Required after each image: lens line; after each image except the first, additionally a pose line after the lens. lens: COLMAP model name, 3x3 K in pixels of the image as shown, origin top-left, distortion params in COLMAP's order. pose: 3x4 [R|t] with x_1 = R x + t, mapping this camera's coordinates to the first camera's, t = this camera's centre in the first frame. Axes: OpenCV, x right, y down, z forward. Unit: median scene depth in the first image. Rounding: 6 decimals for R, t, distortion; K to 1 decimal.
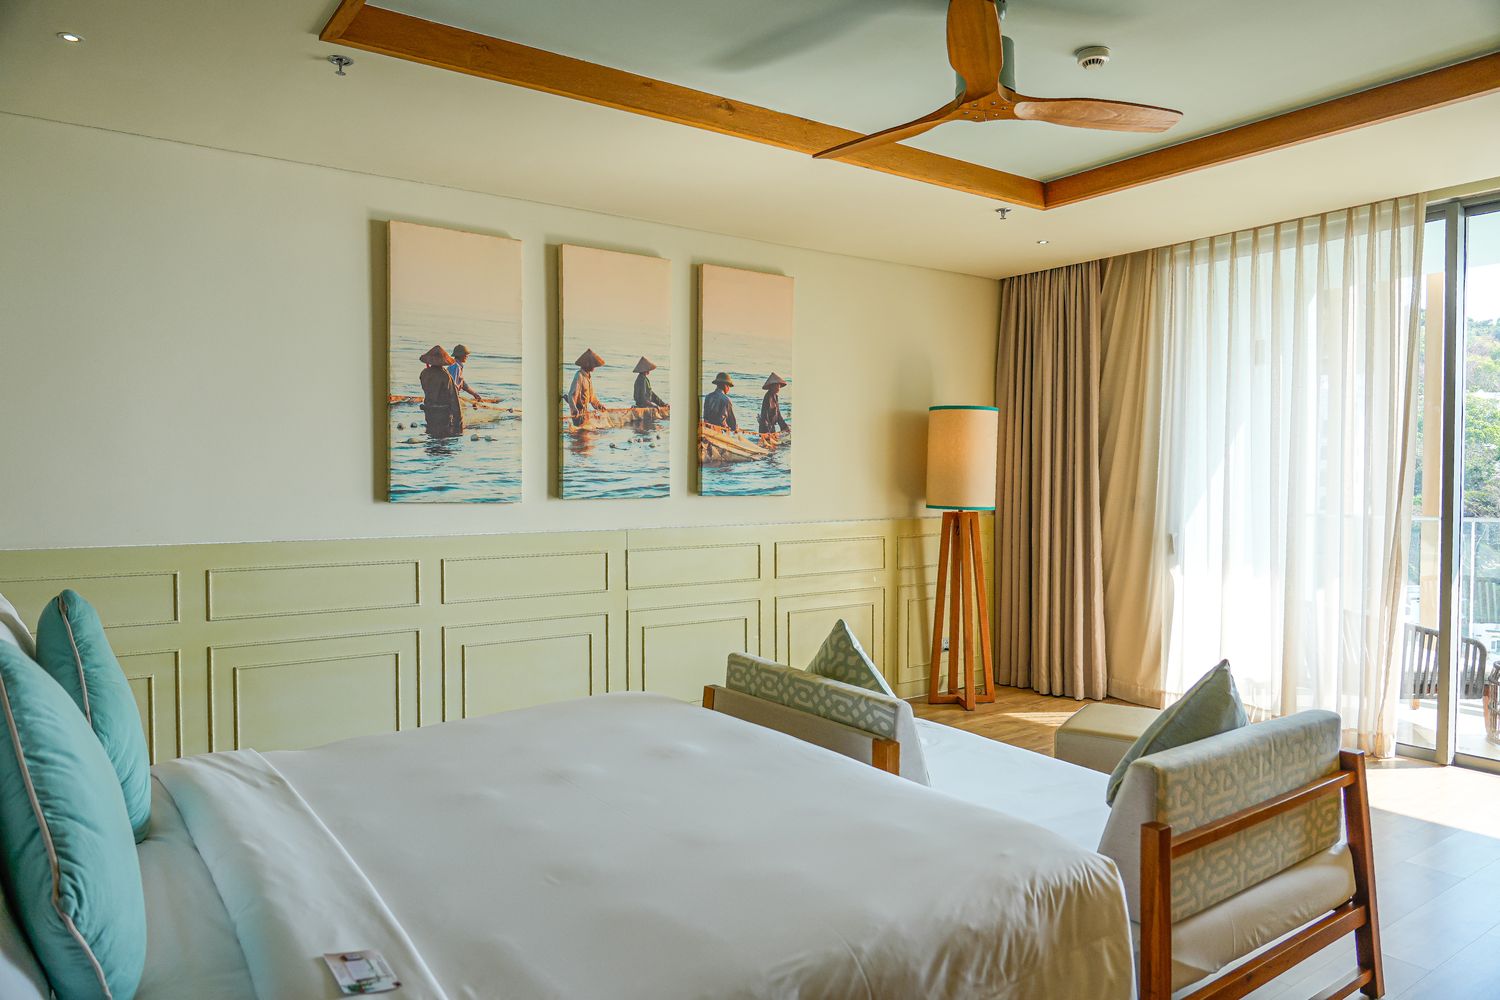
lens RADIAL K [[979.5, 0, 780.6], [0, 979.5, 503.8], [0, 0, 1]] dist [-0.015026, 0.000552]
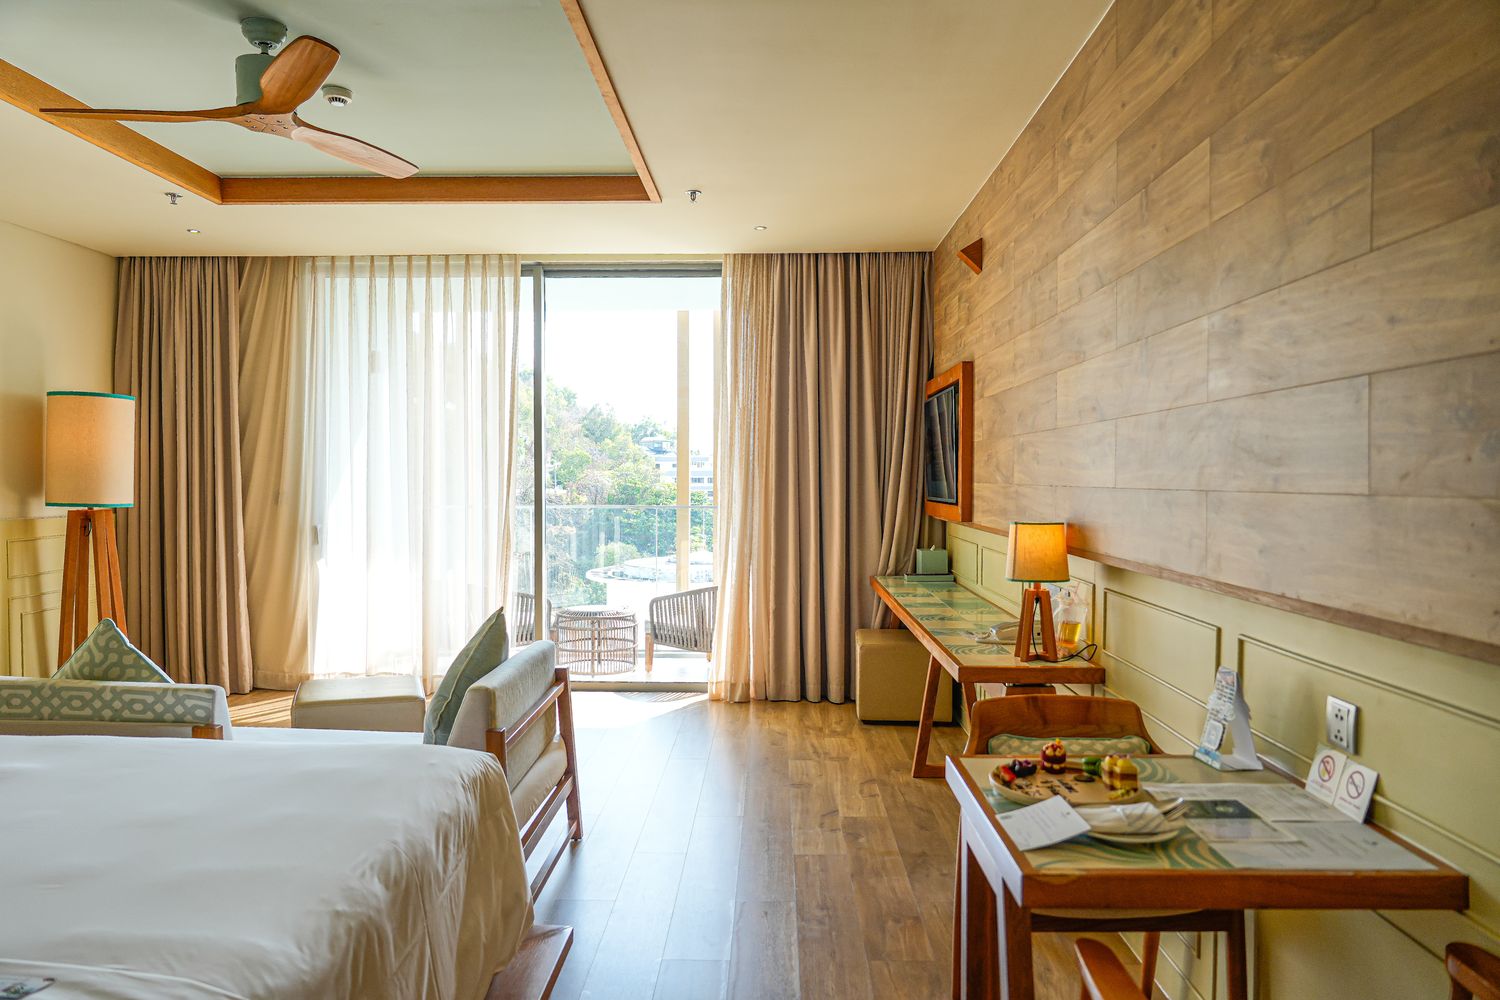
lens RADIAL K [[979.5, 0, 743.4], [0, 979.5, 504.7], [0, 0, 1]] dist [-0.015026, 0.000552]
pose [[0.617806, -0.020909, 0.786053, -0.288559], [0.019445, 0.999747, 0.011311, 0.009630], [-0.786090, 0.008297, 0.618056, -0.057674]]
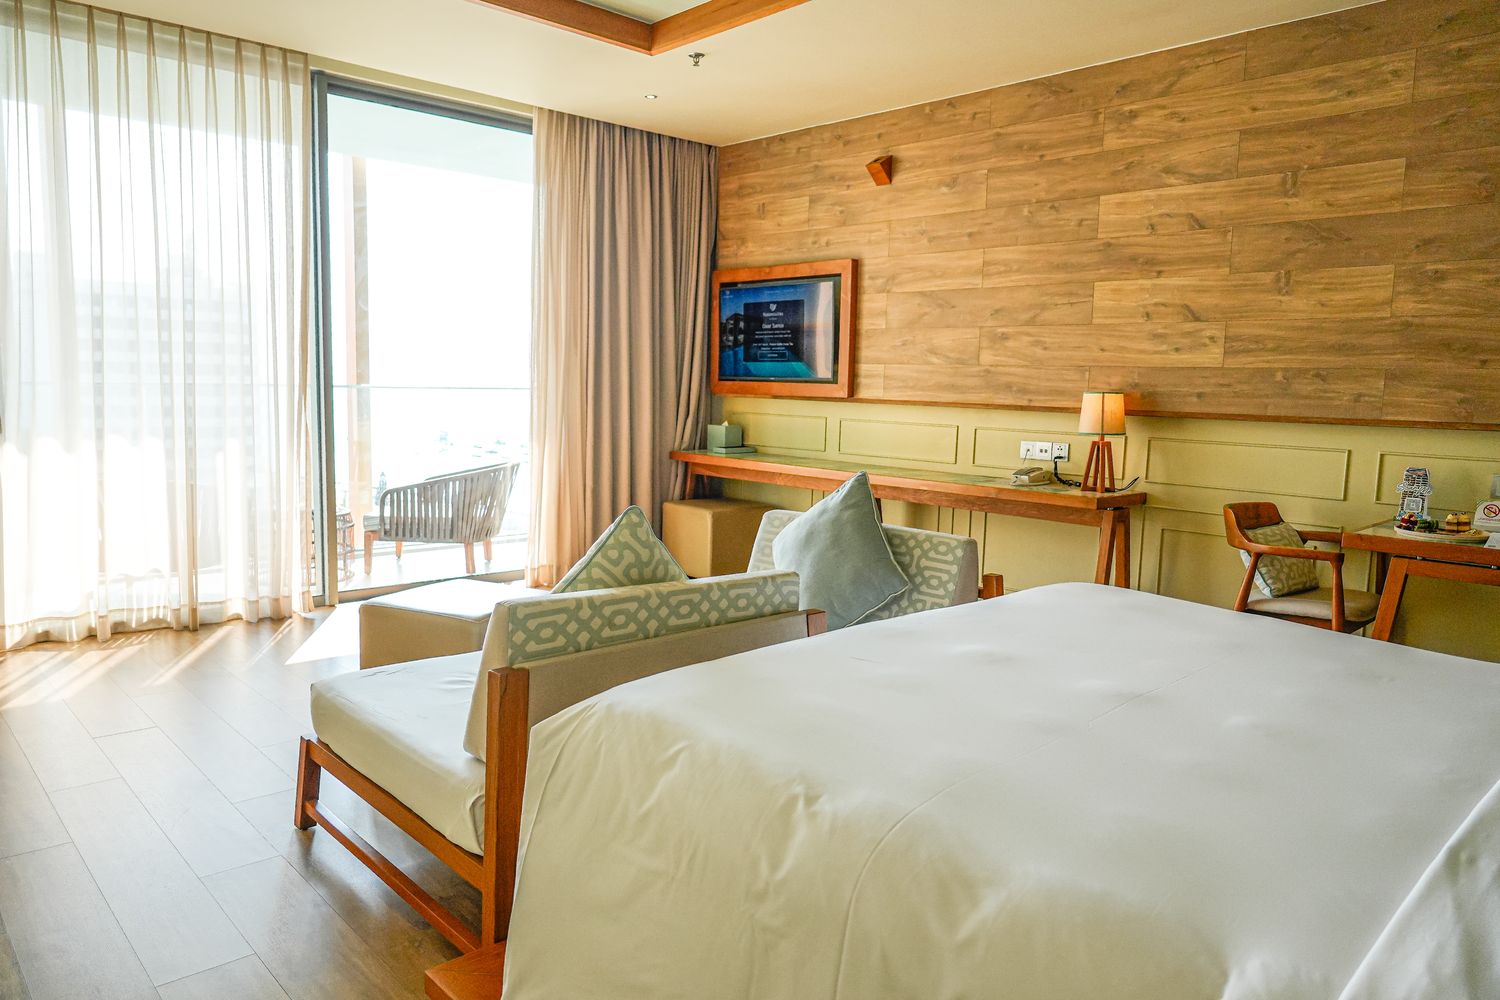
lens RADIAL K [[979.5, 0, 745.9], [0, 979.5, 489.1], [0, 0, 1]] dist [-0.015026, 0.000552]
pose [[-0.086016, -0.114784, 0.989660, -0.659467], [0.002445, 0.993314, 0.115420, 0.020167], [-0.996291, 0.012348, -0.085160, 0.963583]]
